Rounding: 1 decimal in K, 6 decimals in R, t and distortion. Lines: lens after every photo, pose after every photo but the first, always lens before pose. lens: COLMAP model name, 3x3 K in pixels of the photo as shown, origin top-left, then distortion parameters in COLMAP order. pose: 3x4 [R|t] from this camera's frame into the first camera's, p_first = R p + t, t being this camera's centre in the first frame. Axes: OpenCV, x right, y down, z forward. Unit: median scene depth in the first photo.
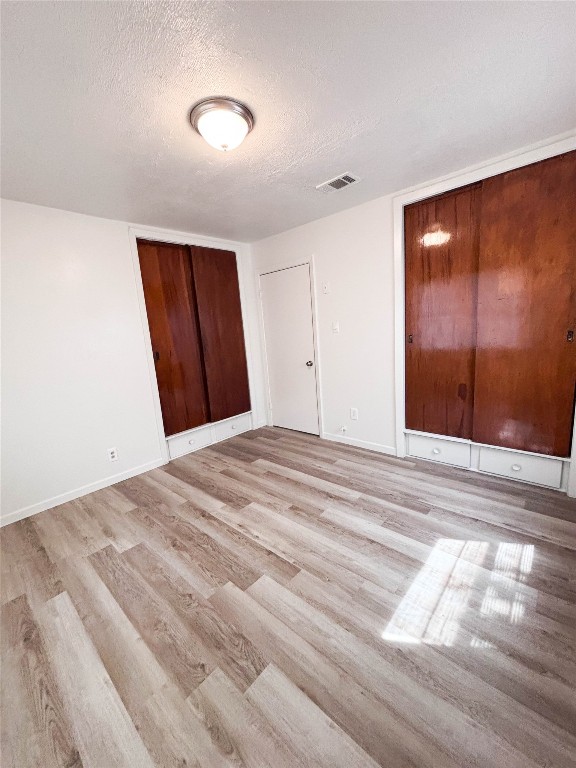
lens RADIAL K [[309.9, 0, 287.4], [0, 309.9, 384.7], [0, 0, 1]] dist [0.018460, -0.001620]
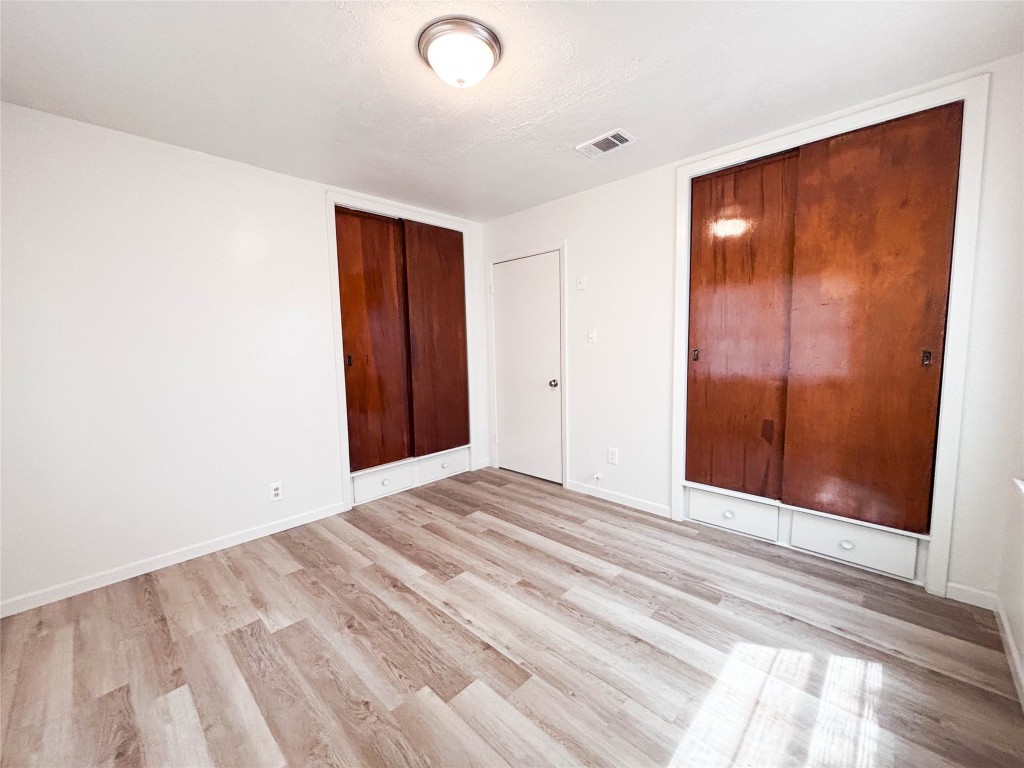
lens RADIAL K [[413.2, 0, 510.7], [0, 413.2, 386.9], [0, 0, 1]] dist [0.018460, -0.001620]
pose [[0.998250, 0.054746, -0.022372, -0.013133], [-0.056295, 0.995538, -0.075723, 0.031883], [0.018126, 0.076850, 0.996878, 0.039832]]
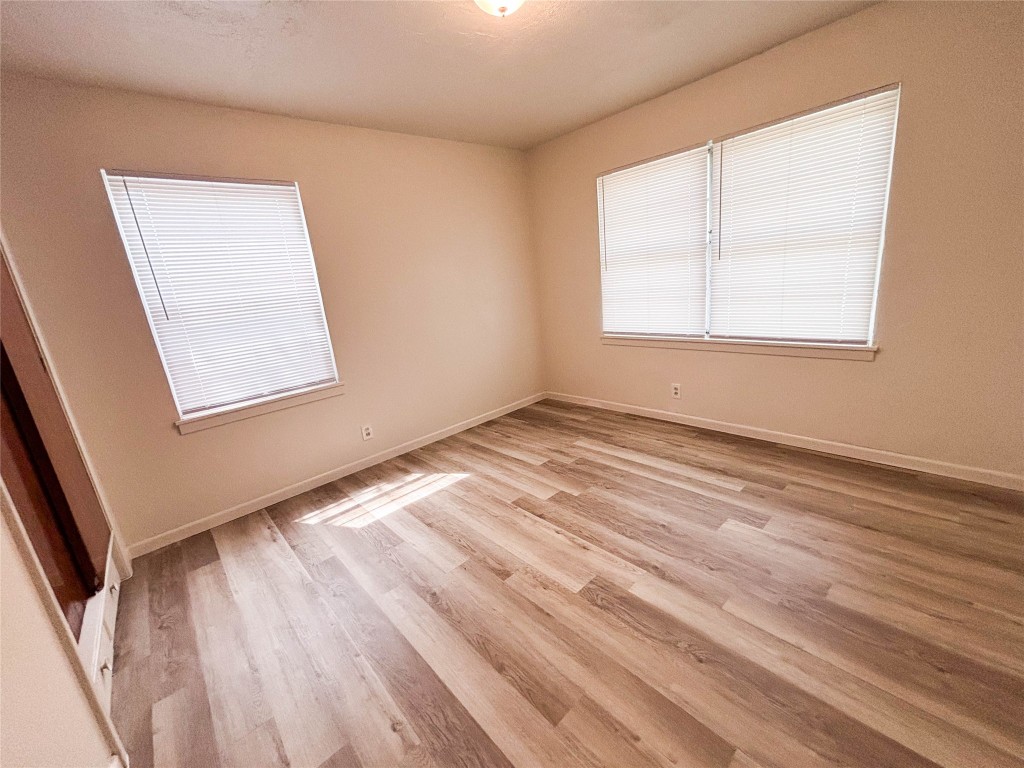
lens RADIAL K [[413.2, 0, 511.9], [0, 413.2, 379.1], [0, 0, 1]] dist [0.018460, -0.001620]
pose [[-0.979534, 0.148033, 0.136381, -0.170373], [0.191196, 0.896091, 0.400581, -0.280200], [-0.062911, 0.418458, -0.906055, 1.657226]]
